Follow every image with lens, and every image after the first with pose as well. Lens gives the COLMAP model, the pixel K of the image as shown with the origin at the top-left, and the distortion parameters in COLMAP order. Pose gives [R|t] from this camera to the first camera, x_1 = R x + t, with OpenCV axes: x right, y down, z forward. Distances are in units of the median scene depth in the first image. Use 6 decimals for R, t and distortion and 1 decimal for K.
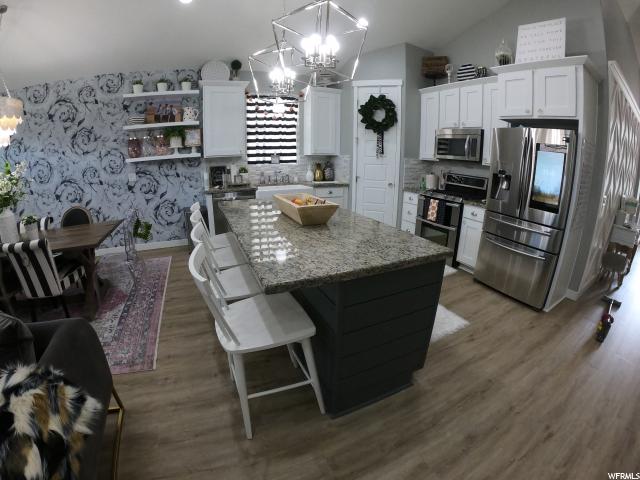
lens RADIAL K [[280.5, 0, 320.0], [0, 280.5, 240.0], [0, 0, 1]] dist [-0.195825, 0.030496]
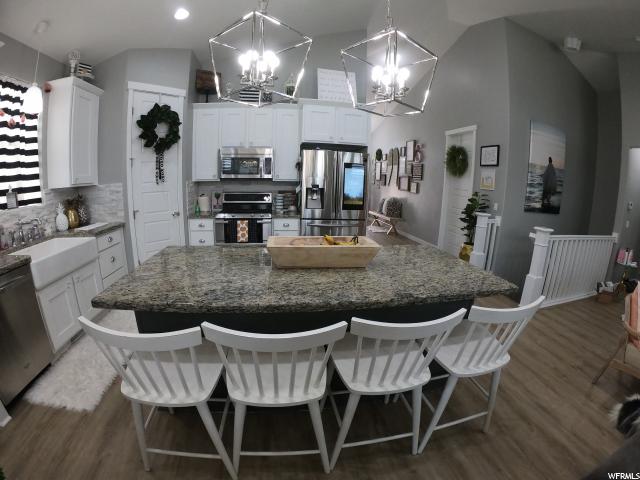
lens RADIAL K [[280.5, 0, 320.0], [0, 280.5, 240.0], [0, 0, 1]] dist [-0.195825, 0.030496]
pose [[0.255702, -0.208590, 0.943985, -0.422501], [0.265157, 0.954132, 0.139008, -0.130718], [-0.929682, 0.214759, 0.299282, 0.398528]]
